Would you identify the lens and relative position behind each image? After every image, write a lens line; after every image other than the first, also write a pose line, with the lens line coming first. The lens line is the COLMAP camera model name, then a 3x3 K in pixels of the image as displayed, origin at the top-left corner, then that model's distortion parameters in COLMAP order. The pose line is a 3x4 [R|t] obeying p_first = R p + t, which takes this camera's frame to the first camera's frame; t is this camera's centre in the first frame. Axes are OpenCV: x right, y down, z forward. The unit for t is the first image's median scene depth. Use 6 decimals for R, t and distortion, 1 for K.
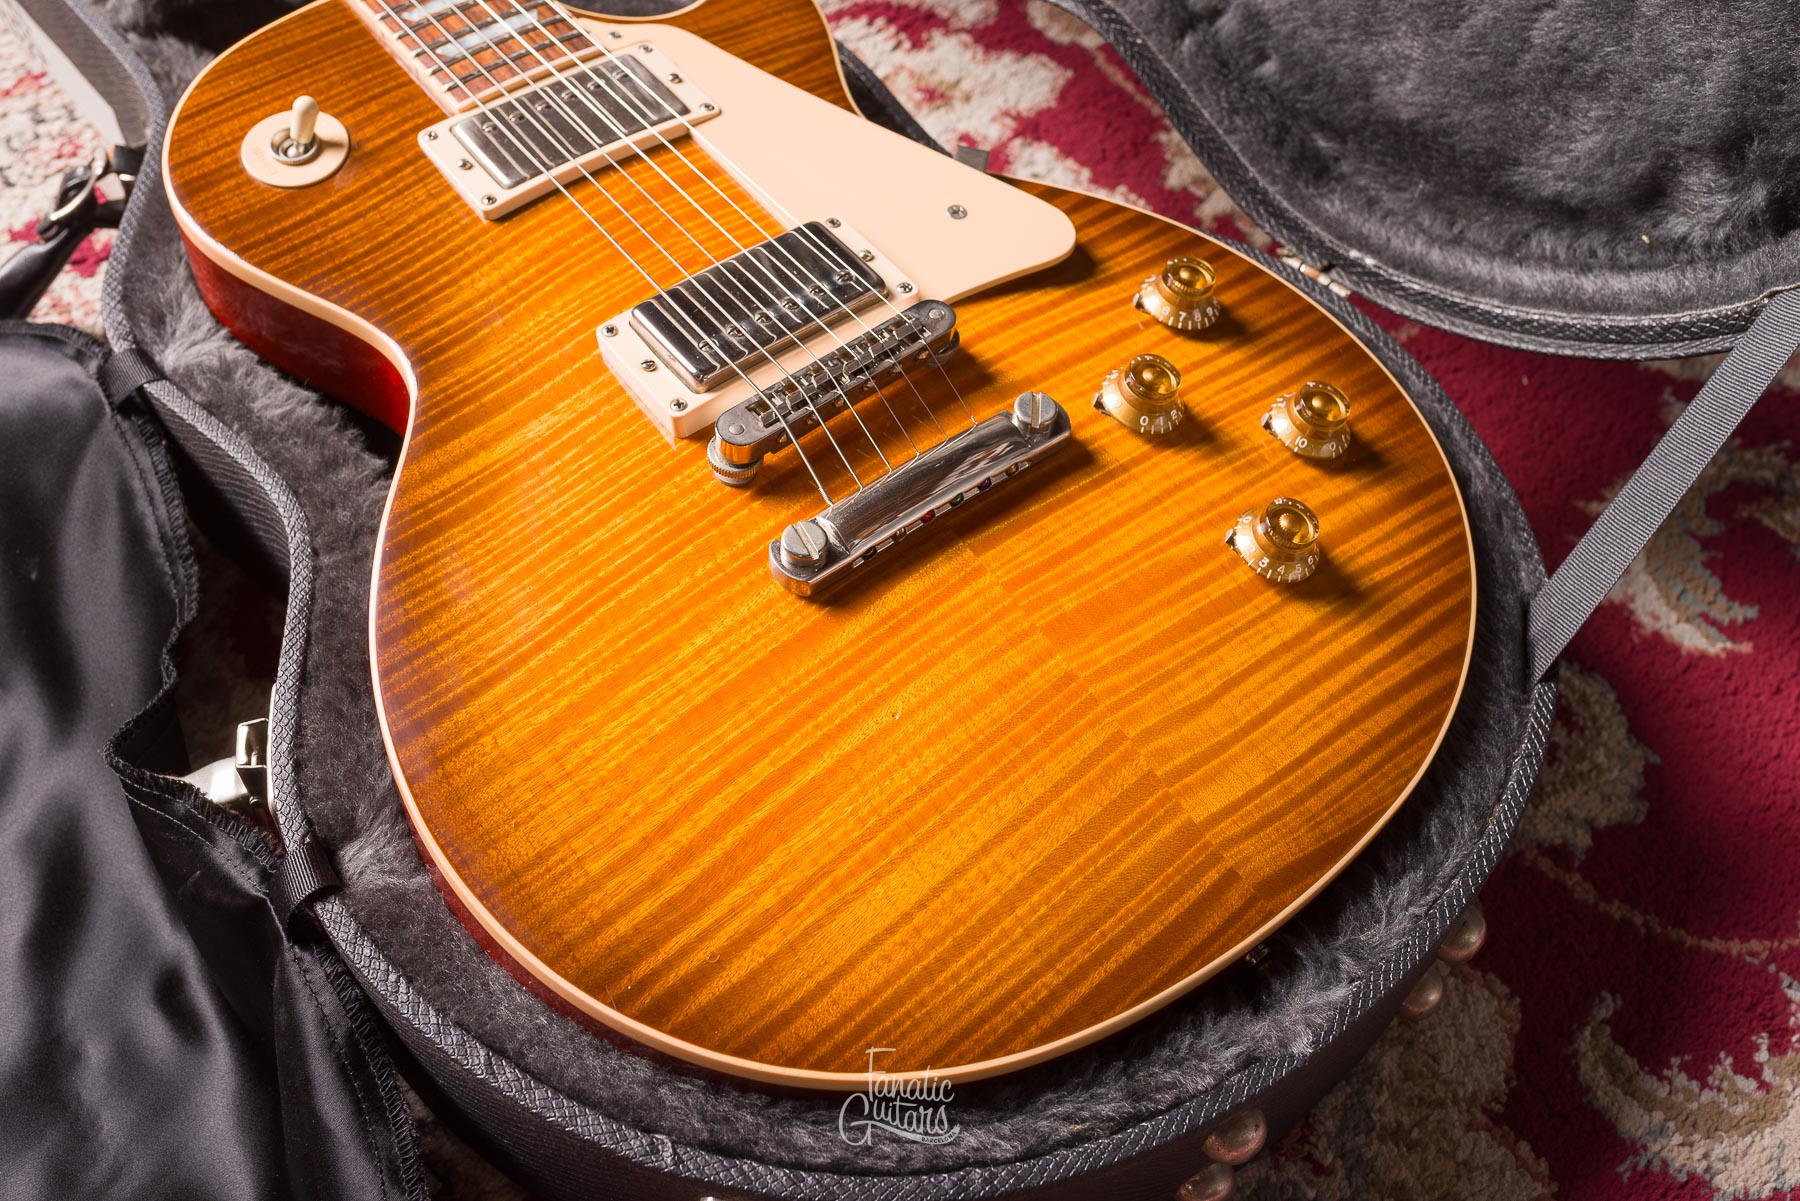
lens RADIAL K [[1698.7, 0, 899.4], [0, 1698.7, 610.8], [0, 0, 1]] dist [-0.001911, 0.003799]
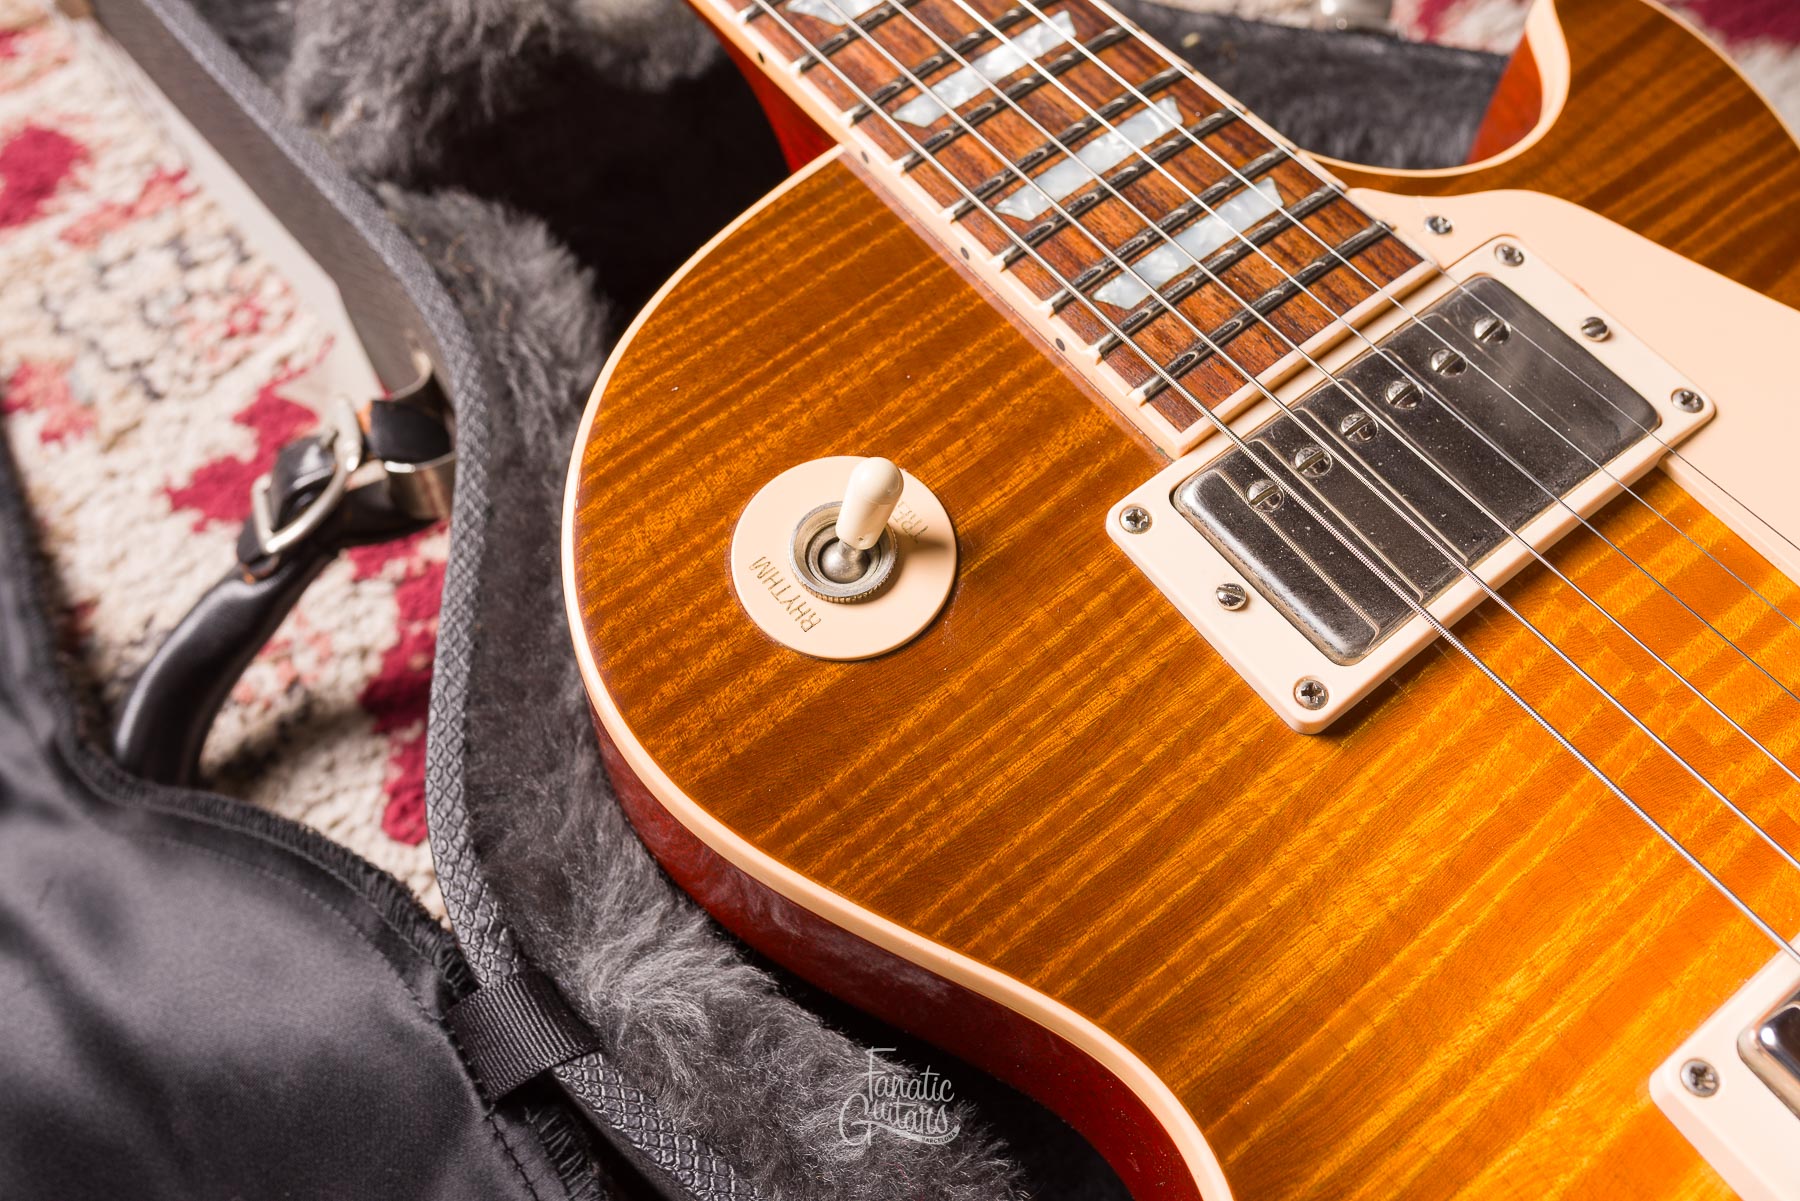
lens RADIAL K [[1770.1, 0, 906.9], [0, 1770.1, 598.4], [0, 0, 1]] dist [0.002158, 0.005652]
pose [[0.998661, -0.032065, -0.040593, -0.320225], [0.036143, 0.993913, 0.104067, -0.311595], [0.037009, -0.105395, 0.993742, 0.521112]]
